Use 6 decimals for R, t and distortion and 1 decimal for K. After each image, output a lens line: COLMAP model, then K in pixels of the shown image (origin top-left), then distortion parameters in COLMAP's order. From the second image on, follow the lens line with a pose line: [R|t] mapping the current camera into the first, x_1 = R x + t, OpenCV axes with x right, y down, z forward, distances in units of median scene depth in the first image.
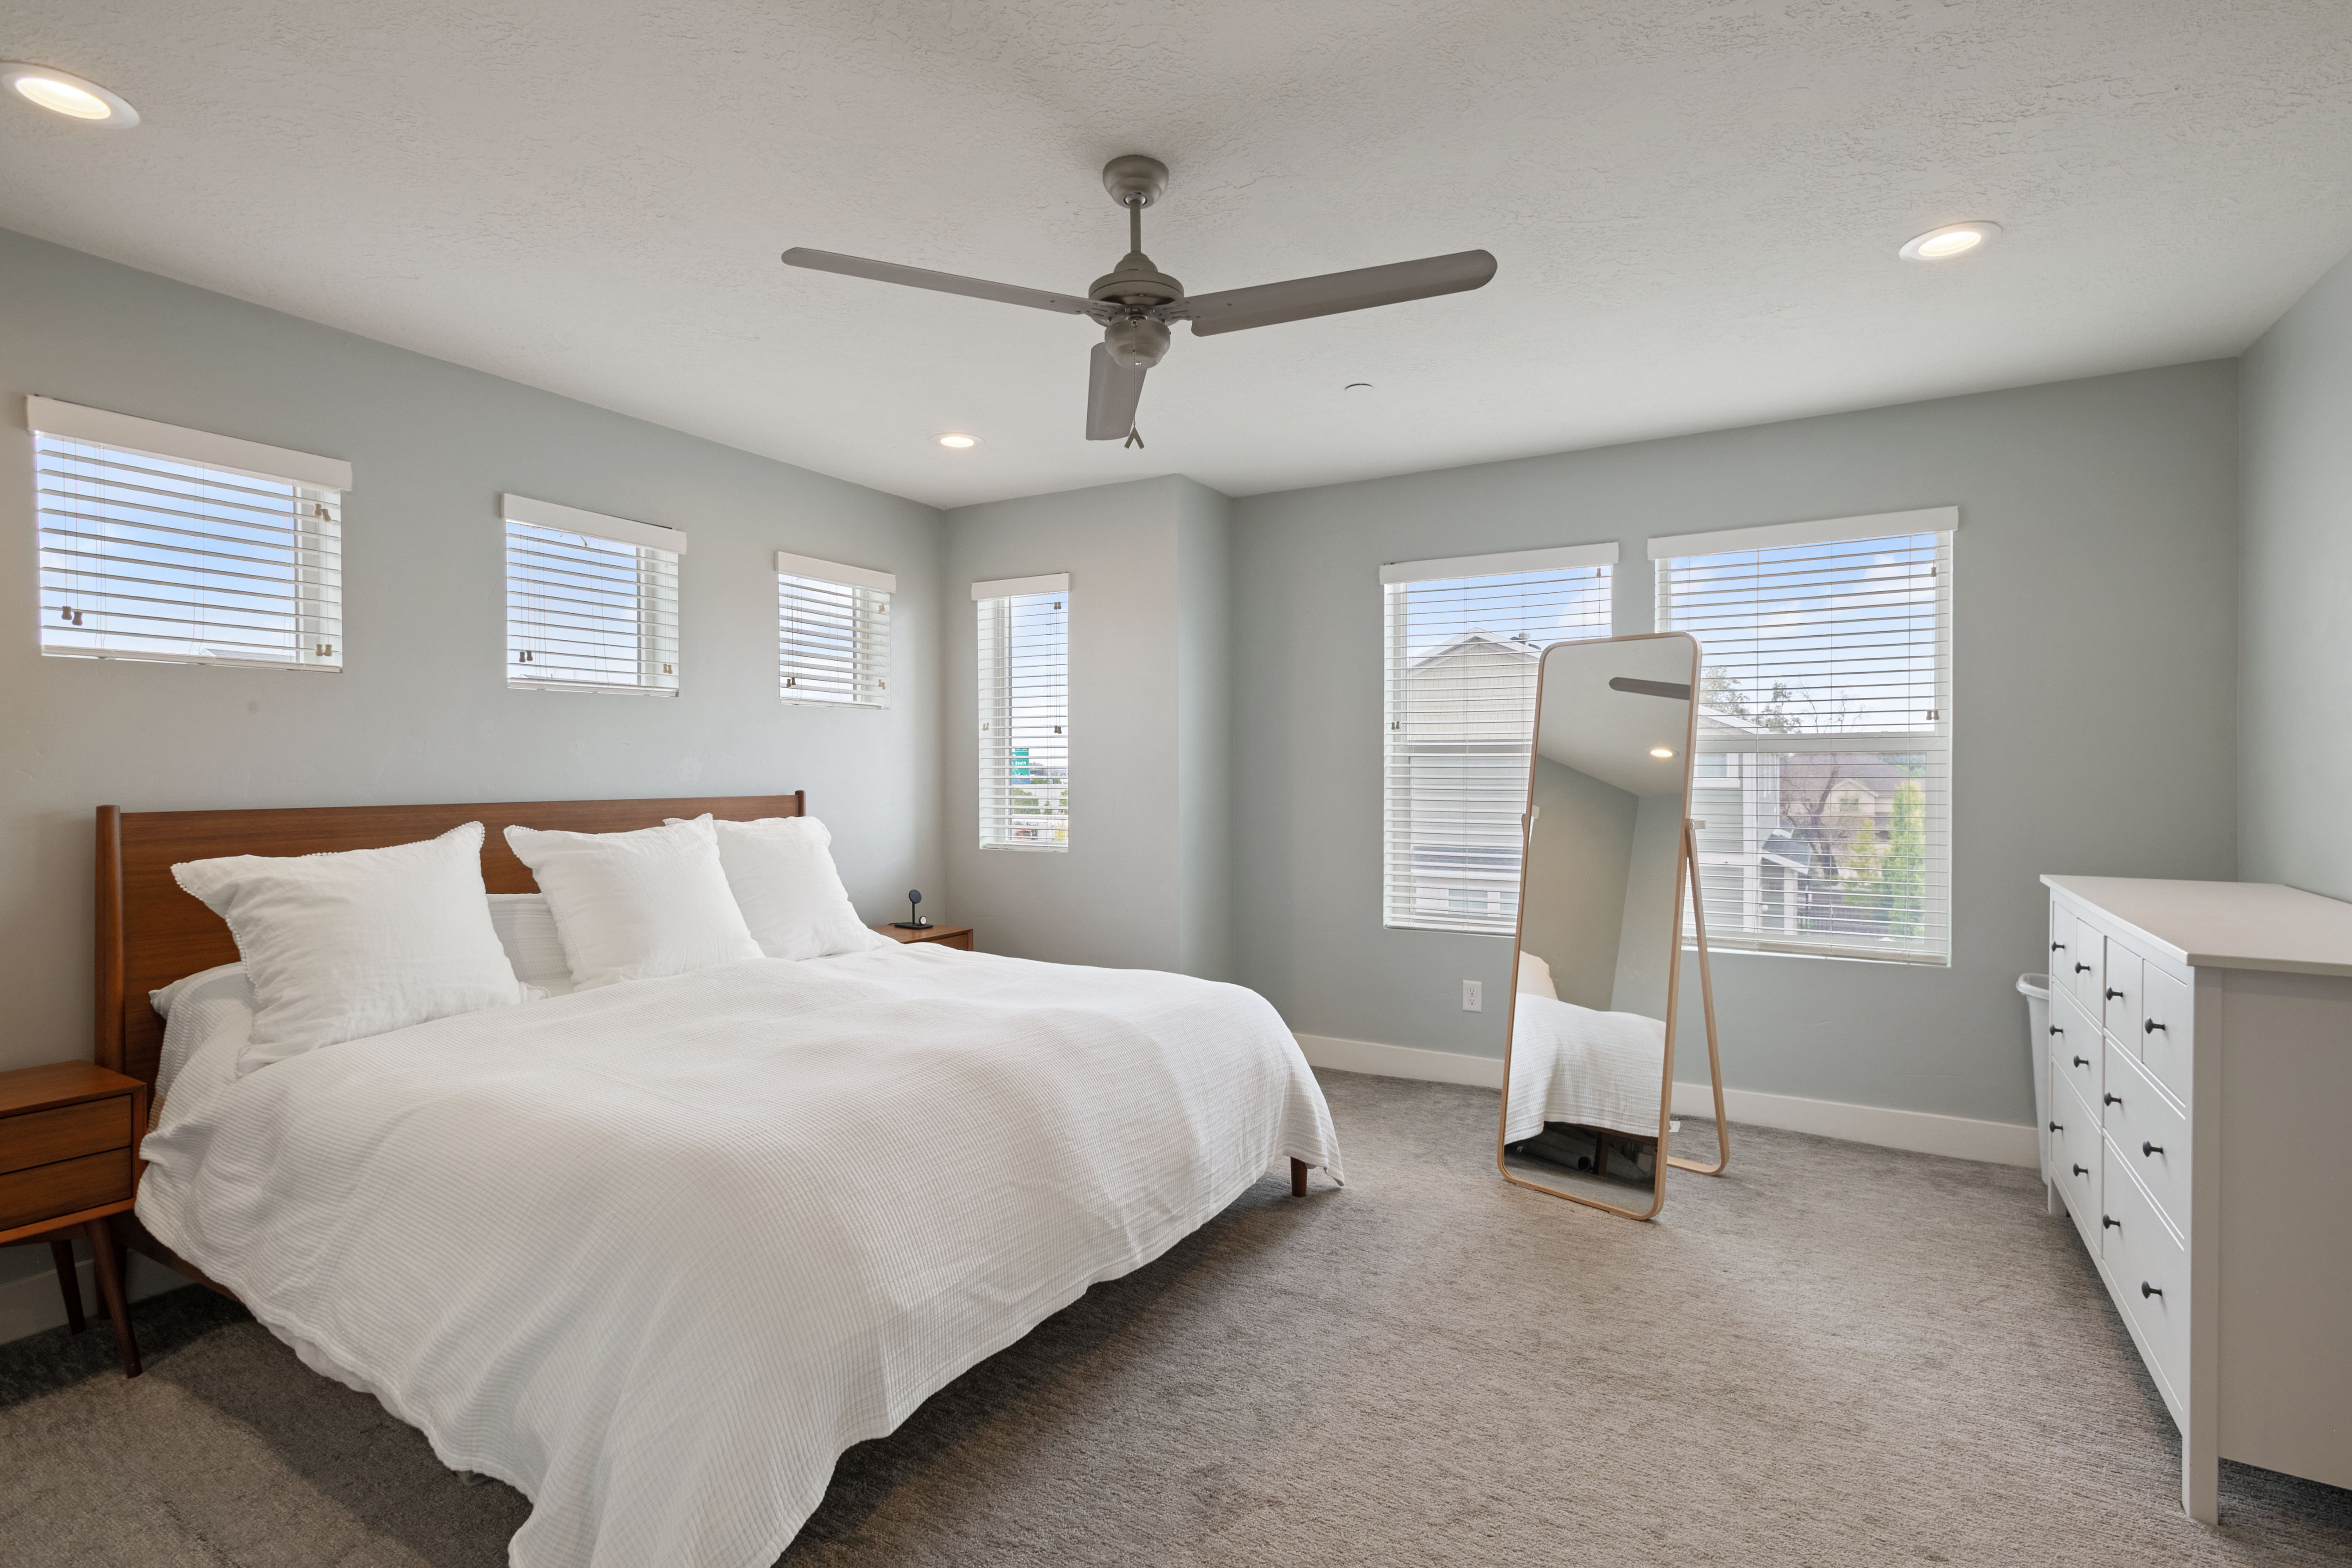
lens RADIAL K [[1112.5, 0, 1156.0], [0, 1112.5, 790.7], [0, 0, 1]] dist [0.007947, 0.001097]
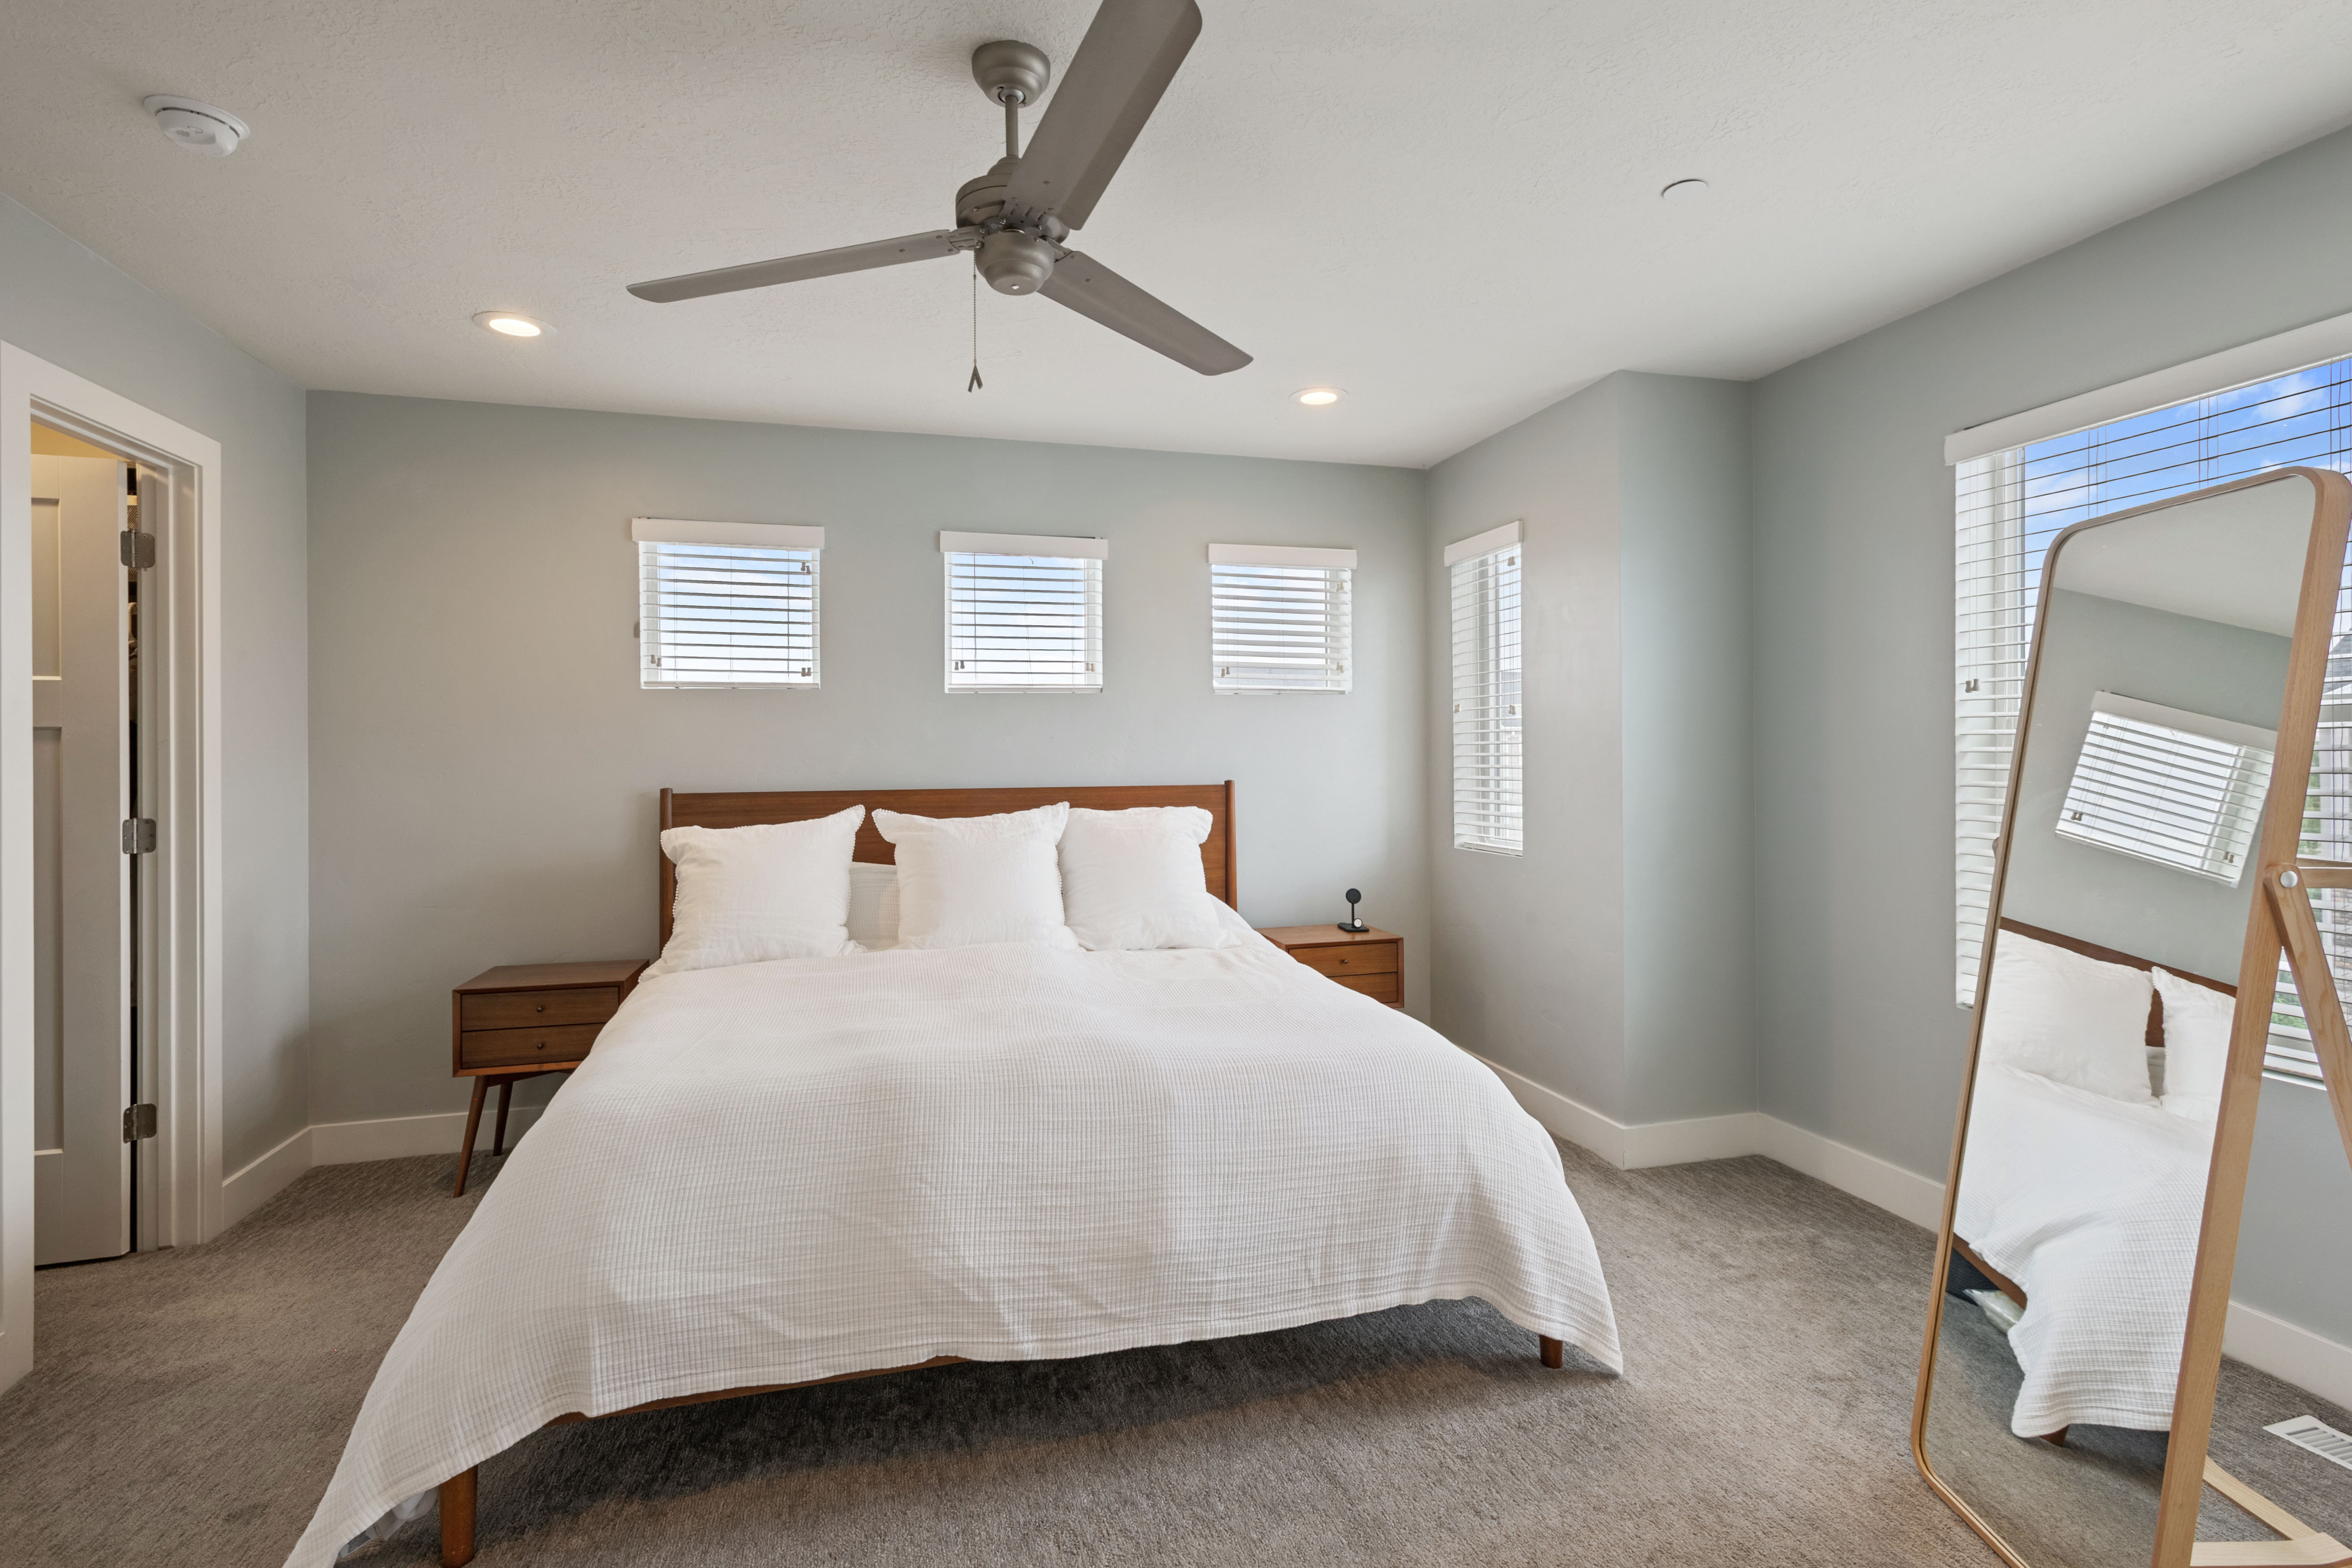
lens RADIAL K [[1112.5, 0, 1166.3], [0, 1112.5, 764.7], [0, 0, 1]] dist [0.007947, 0.001097]
pose [[0.724383, -0.000158, -0.689398, 0.476608], [-0.006397, 0.999955, -0.006952, -0.009911], [0.689369, 0.009446, 0.724349, 0.344569]]
